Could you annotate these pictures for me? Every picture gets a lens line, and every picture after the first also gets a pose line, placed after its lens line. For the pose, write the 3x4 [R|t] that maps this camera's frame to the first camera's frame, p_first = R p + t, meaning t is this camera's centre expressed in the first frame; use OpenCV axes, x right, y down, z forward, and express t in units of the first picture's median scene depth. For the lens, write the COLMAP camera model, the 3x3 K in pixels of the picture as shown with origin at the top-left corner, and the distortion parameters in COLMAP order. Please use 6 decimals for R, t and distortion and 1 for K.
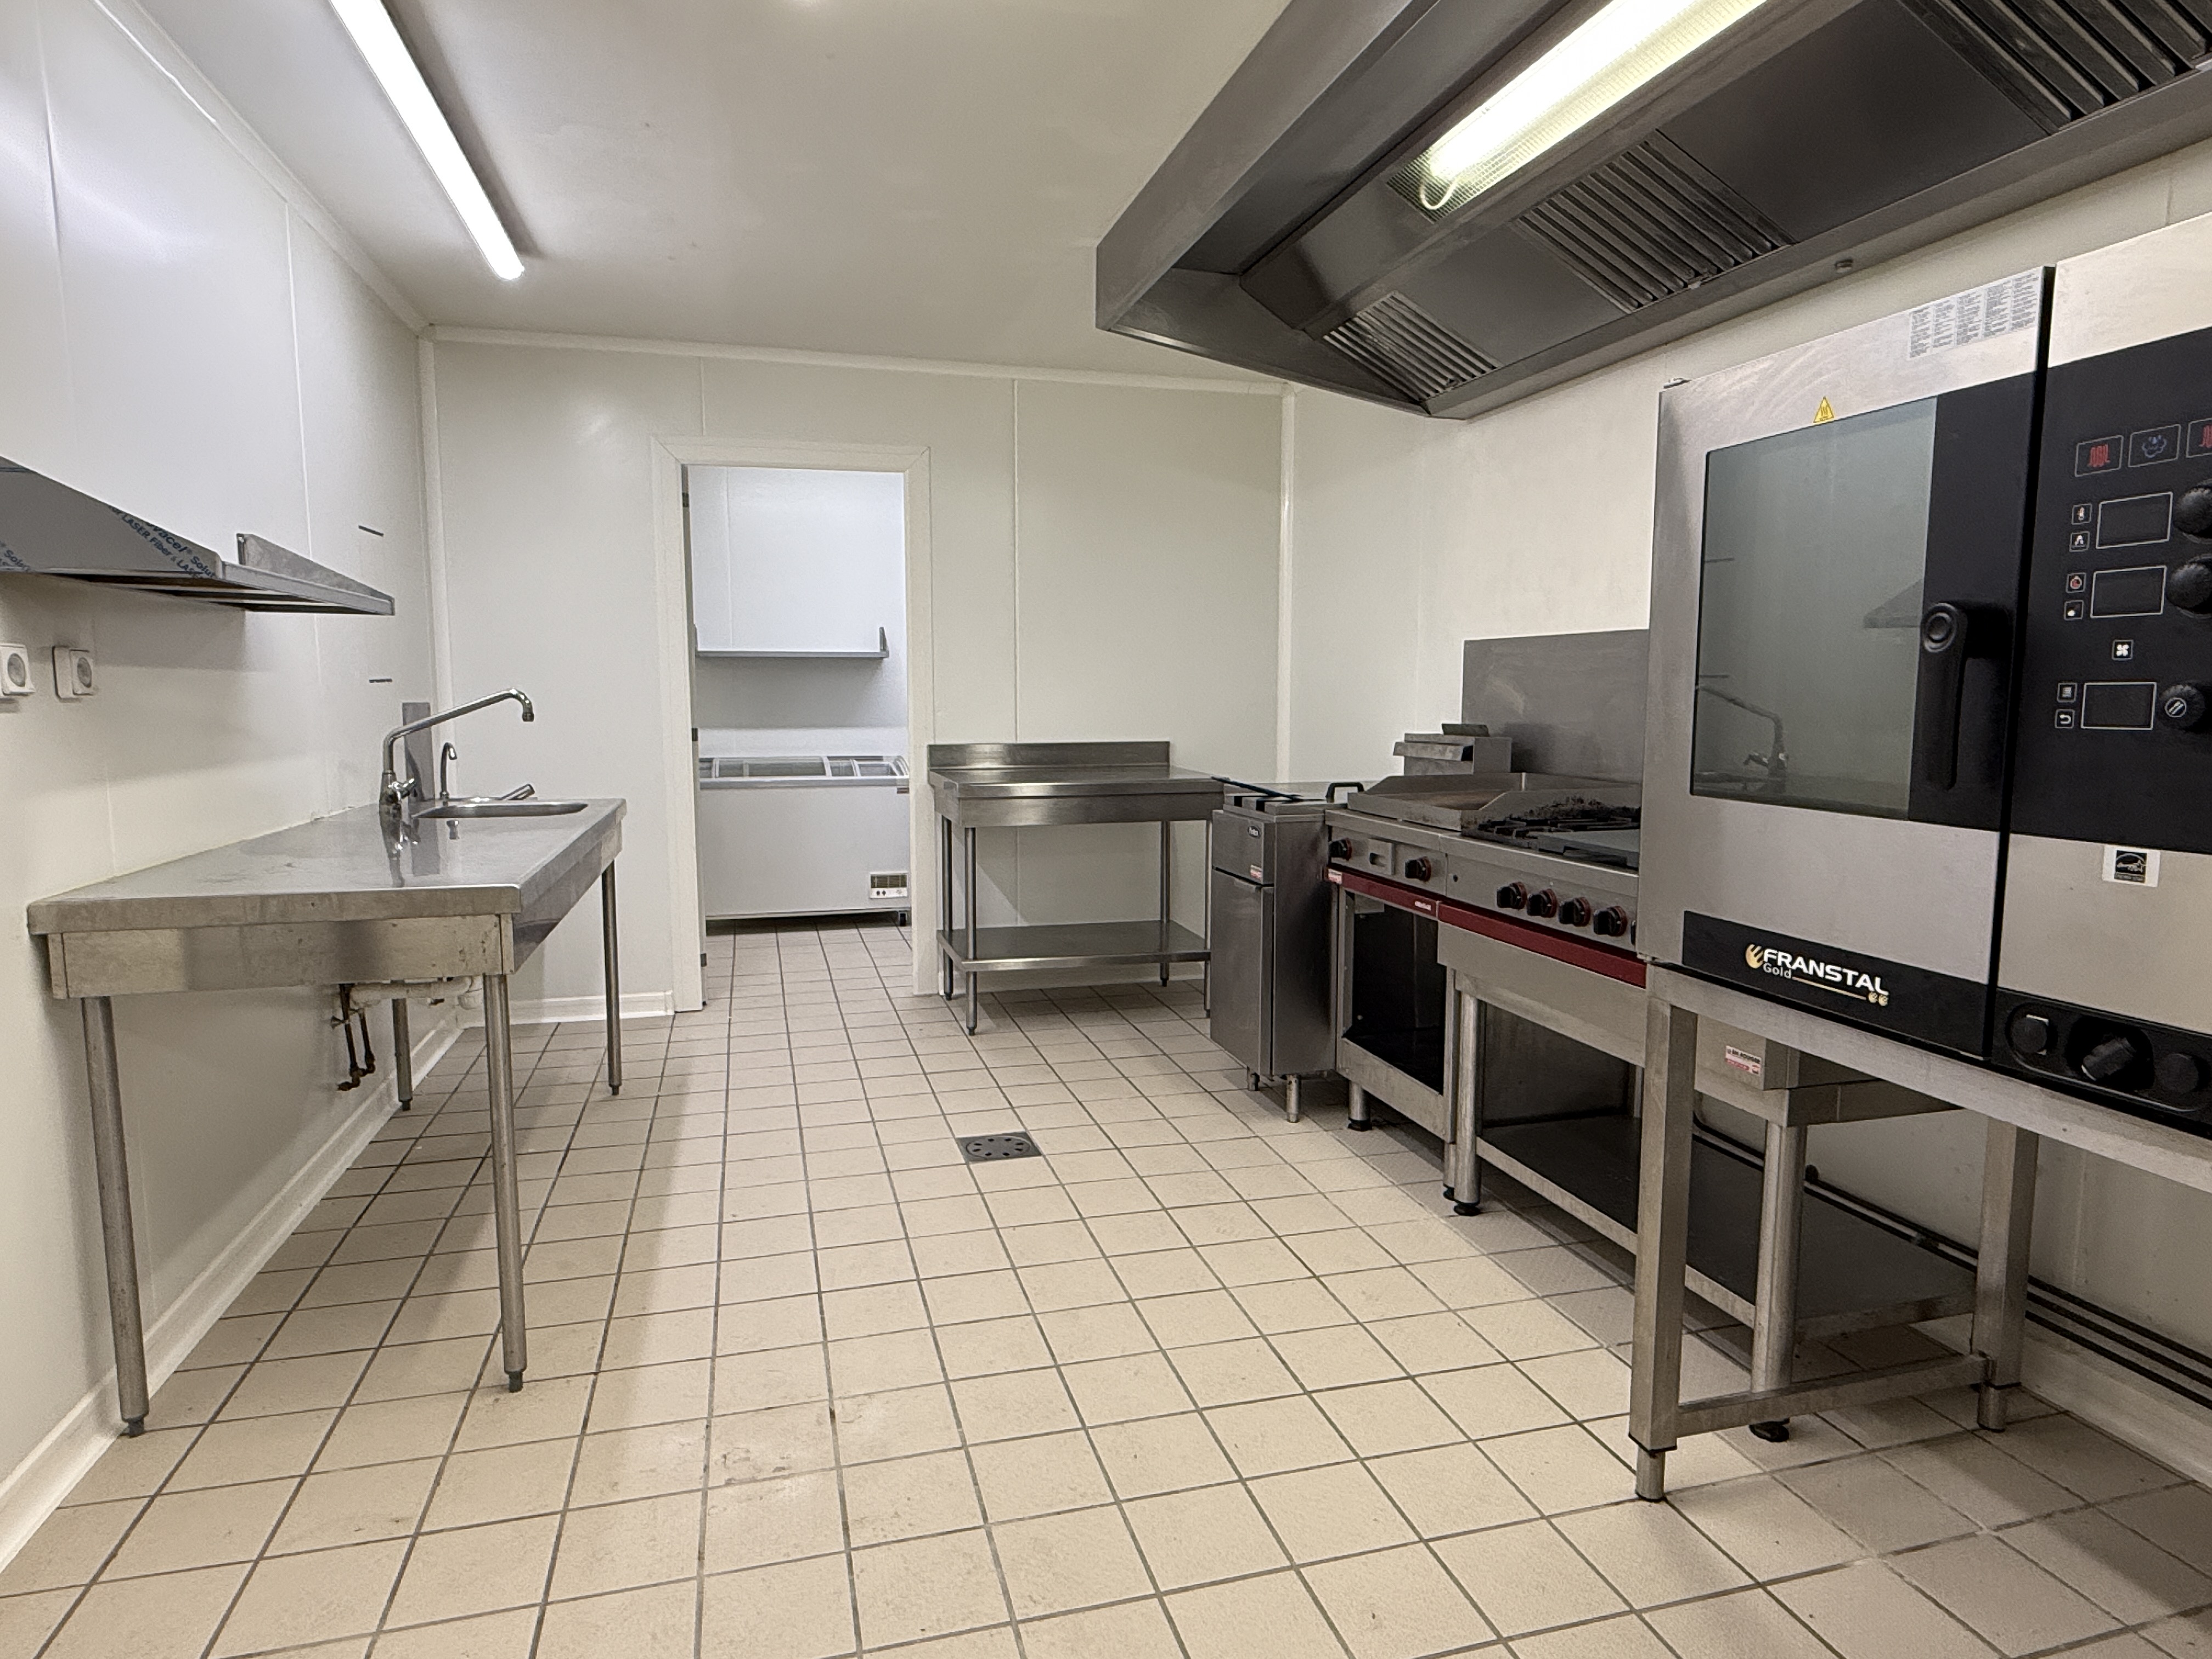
lens RADIAL K [[1273.7, 0, 1106.0], [0, 1273.7, 829.5], [0, 0, 1]] dist [0.001172, 0.000148]
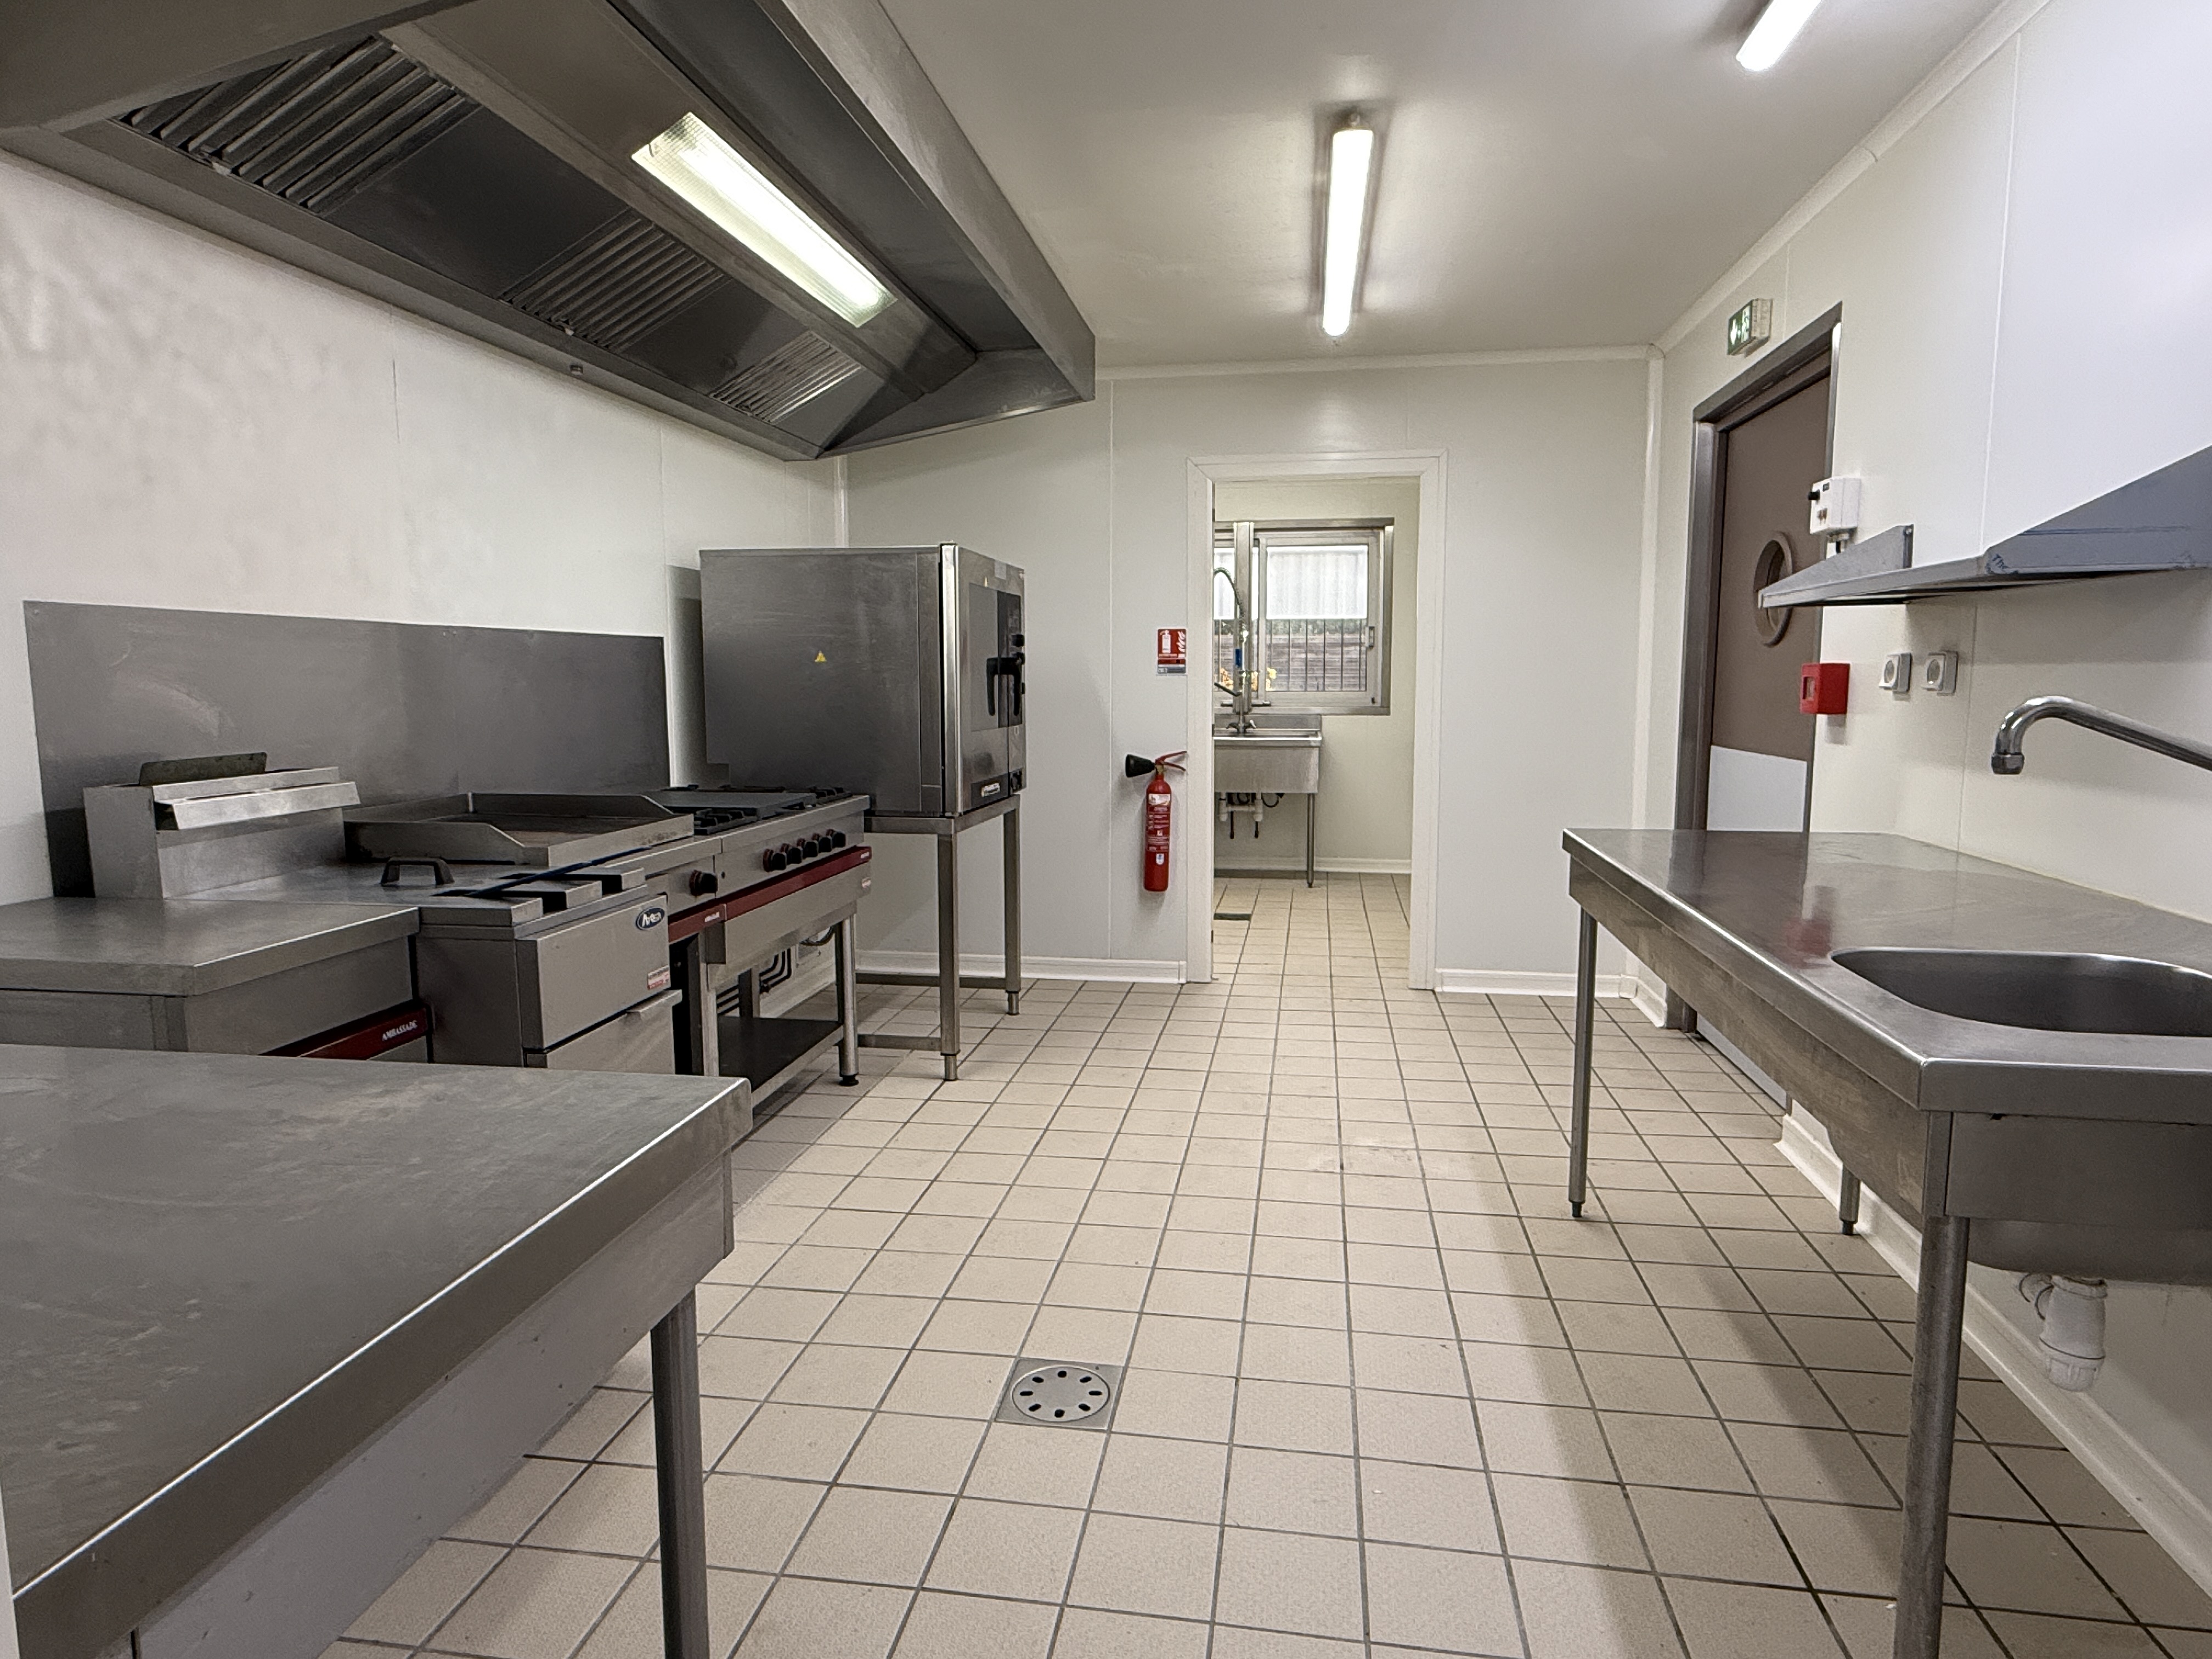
lens RADIAL K [[1273.7, 0, 1106.0], [0, 1273.7, 829.5], [0, 0, 1]] dist [0.001172, 0.000148]
pose [[-0.907617, -0.047664, 0.417085, -0.440222], [0.049217, 0.974600, 0.218477, -0.211059], [-0.416904, 0.218821, -0.882218, 1.817330]]
